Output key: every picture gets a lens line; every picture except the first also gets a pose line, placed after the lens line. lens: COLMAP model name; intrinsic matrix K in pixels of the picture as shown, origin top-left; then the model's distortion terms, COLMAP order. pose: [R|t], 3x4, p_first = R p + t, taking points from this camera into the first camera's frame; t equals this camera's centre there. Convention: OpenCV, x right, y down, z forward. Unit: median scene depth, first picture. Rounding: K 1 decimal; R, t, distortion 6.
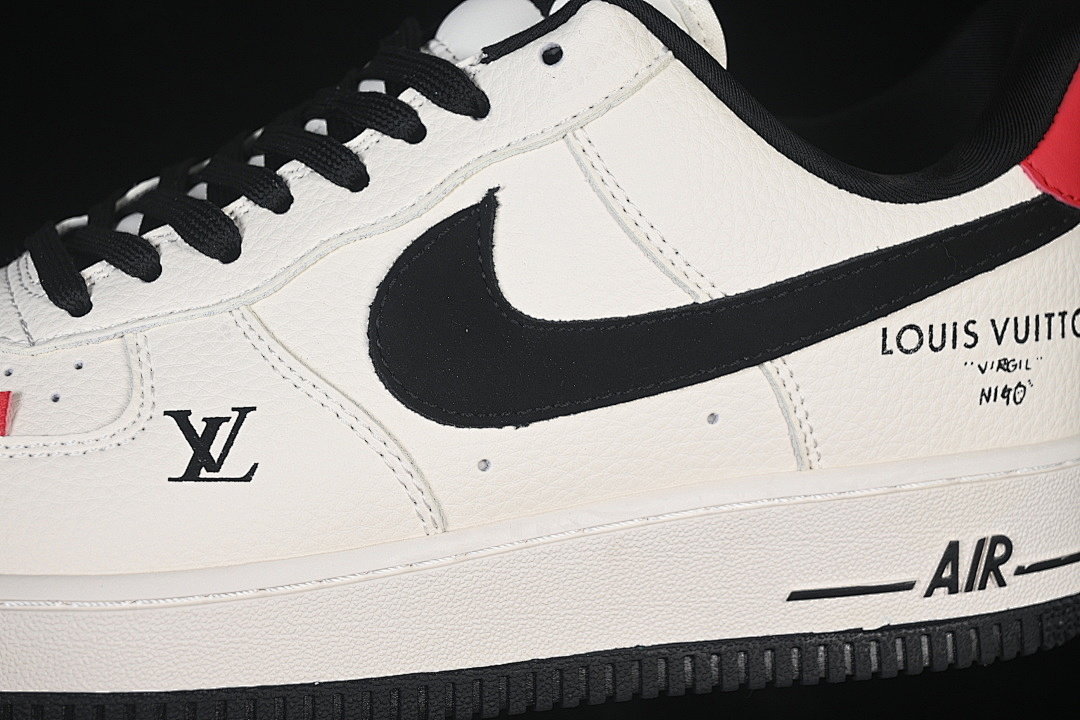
lens RADIAL K [[2291.4, 0, 540.0], [0, 2291.4, 360.0], [0, 0, 1]] dist [-0.012312, -0.074060]
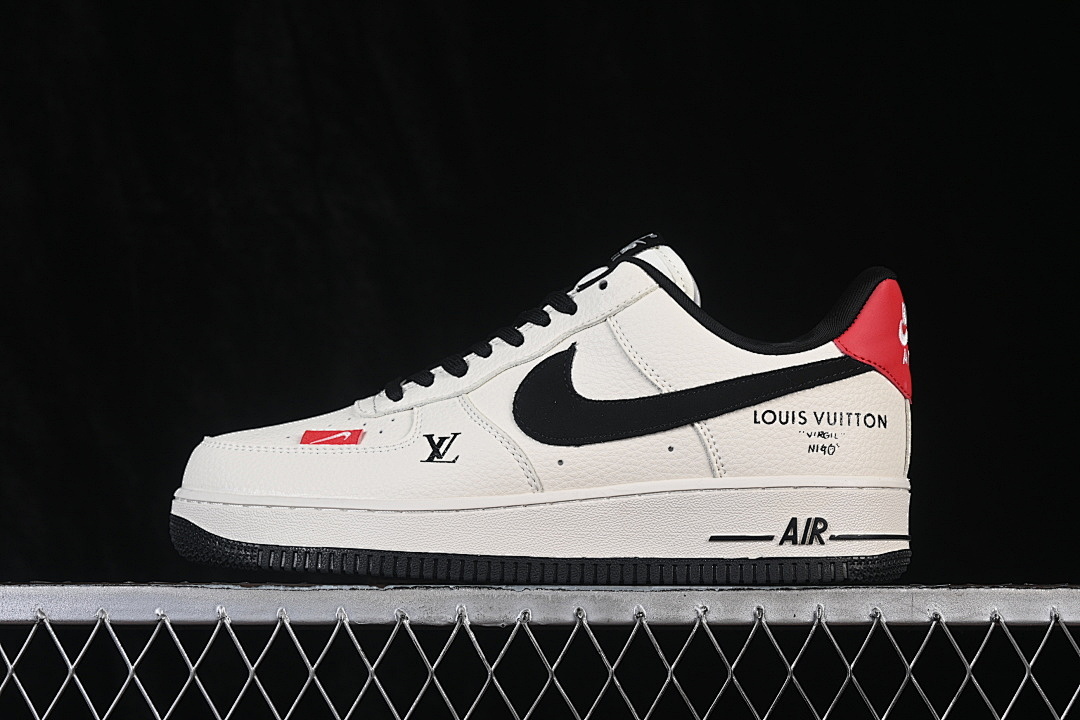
lens RADIAL K [[2291.4, 0, 540.0], [0, 2291.4, 360.0], [0, 0, 1]] dist [-0.012312, -0.074060]
pose [[0.953647, -0.009146, -0.300787, 0.592348], [-0.069898, 0.965468, -0.250969, 0.481792], [0.292696, 0.260360, 0.920077, -1.011099]]
